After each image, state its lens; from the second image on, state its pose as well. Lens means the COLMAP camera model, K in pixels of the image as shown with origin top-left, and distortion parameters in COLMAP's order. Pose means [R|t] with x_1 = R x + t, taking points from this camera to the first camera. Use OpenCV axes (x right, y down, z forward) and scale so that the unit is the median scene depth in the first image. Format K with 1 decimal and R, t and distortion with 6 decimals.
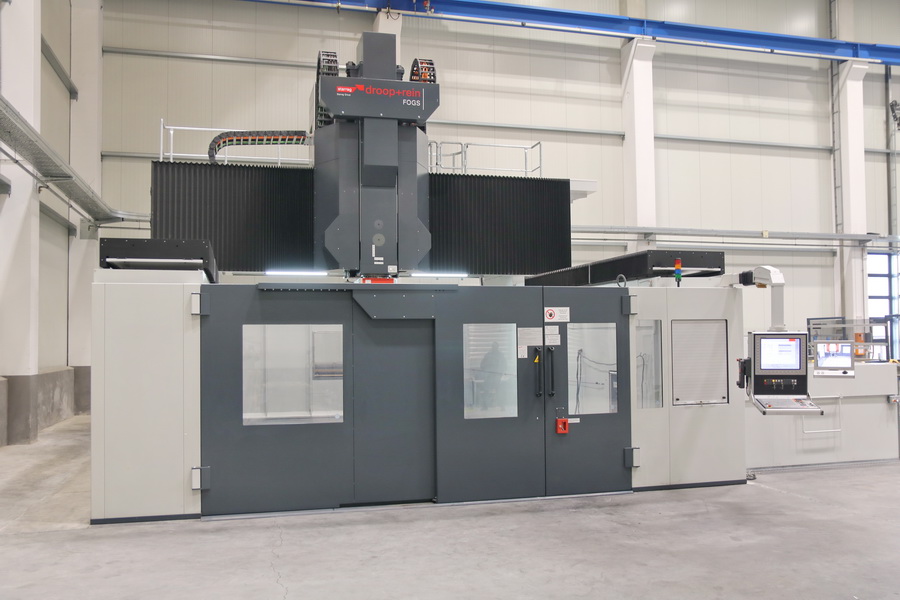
lens RADIAL K [[789.2, 0, 448.2], [0, 789.2, 311.8], [0, 0, 1]] dist [-0.101636, 0.149347]
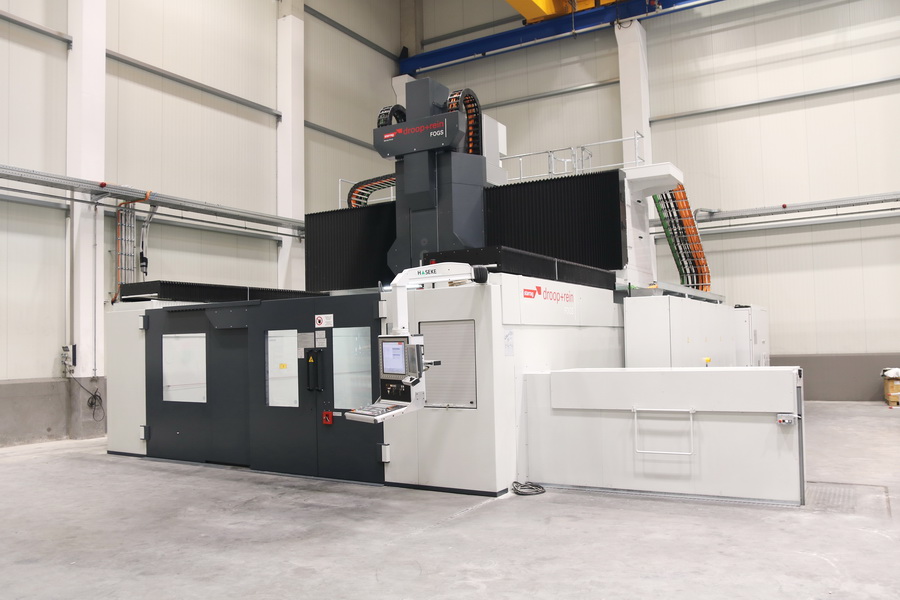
lens RADIAL K [[721.6, 0, 448.8], [0, 721.6, 312.8], [0, 0, 1]] dist [-0.122774, 0.116457]
pose [[0.695123, -0.036923, -0.717942, 0.709904], [0.042389, 0.999048, -0.010339, 0.007050], [0.717640, -0.023246, 0.696026, 0.277442]]
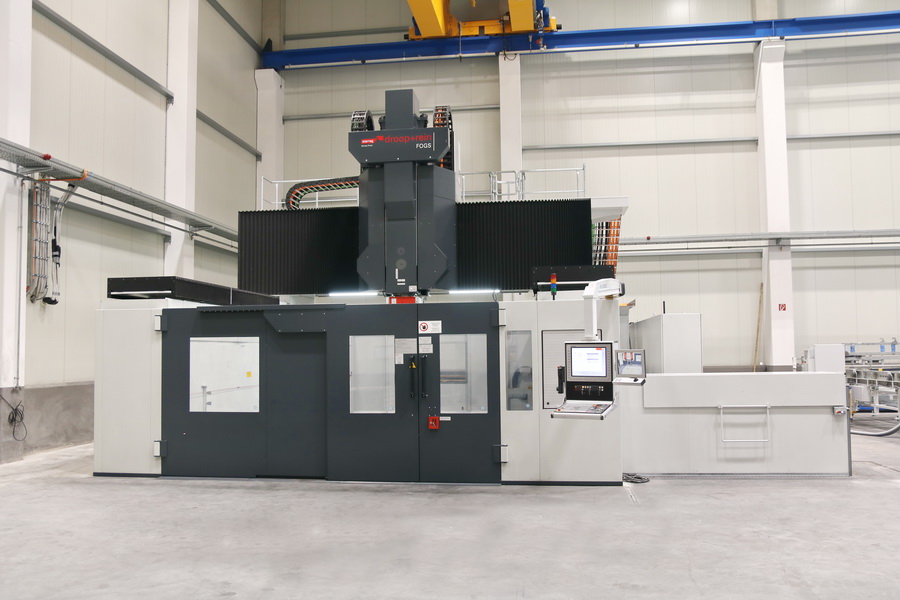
lens RADIAL K [[751.4, 0, 447.3], [0, 751.4, 312.4], [0, 0, 1]] dist [-0.109216, 0.126014]
pose [[0.922265, -0.020504, -0.386013, 0.411958], [0.015565, 0.999752, -0.015917, -0.000180], [0.386244, 0.008672, 0.922356, -0.012300]]
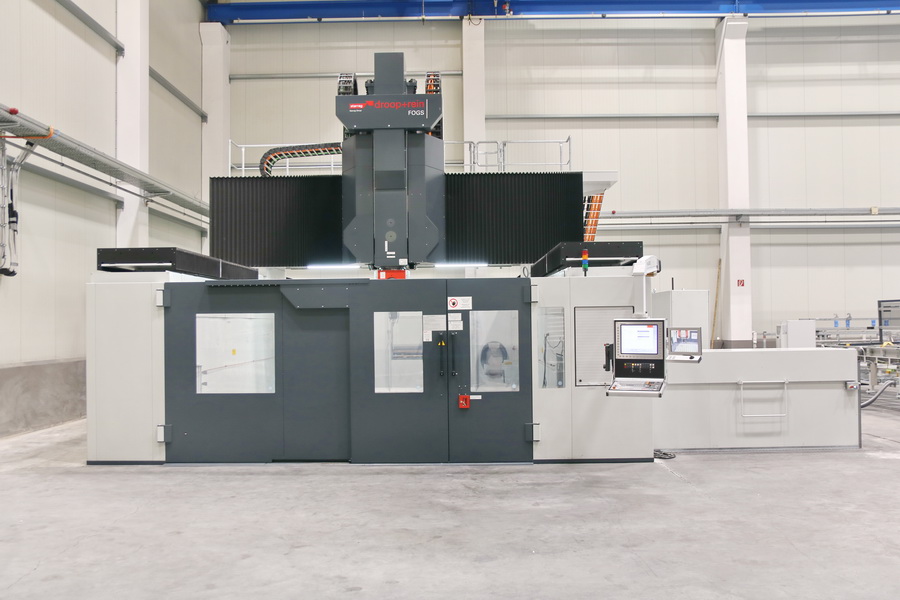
lens RADIAL K [[772.5, 0, 449.5], [0, 772.5, 311.9], [0, 0, 1]] dist [-0.103202, 0.137512]
pose [[0.962949, -0.005153, -0.269636, 0.293970], [0.011416, 0.999700, 0.021666, -0.005744], [0.269444, -0.023942, 0.962719, -0.049403]]
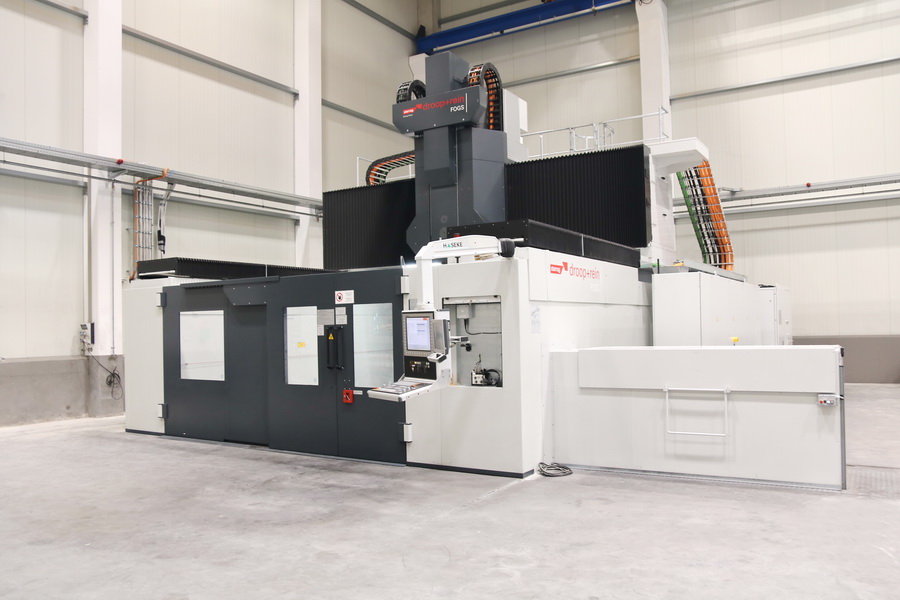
lens RADIAL K [[709.3, 0, 448.0], [0, 709.3, 312.5], [0, 0, 1]] dist [-0.123387, 0.118110]
pose [[0.681227, -0.017297, -0.731868, 0.679876], [0.039666, 0.999124, 0.013307, 0.012375], [0.730997, -0.038096, 0.681317, 0.291595]]
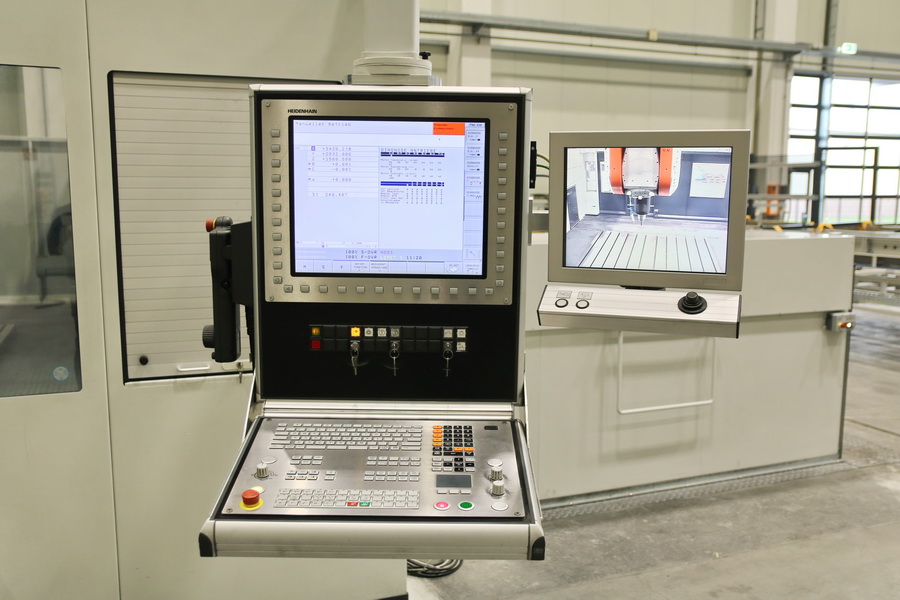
lens RADIAL K [[841.7, 0, 449.3], [0, 841.7, 311.9], [0, 0, 1]] dist [-0.078488, 0.139819]
pose [[0.992656, -0.003431, 0.120925, 0.265700], [-0.017667, 0.984769, 0.172969, 0.029035], [-0.119677, -0.173835, 0.977476, 0.501829]]
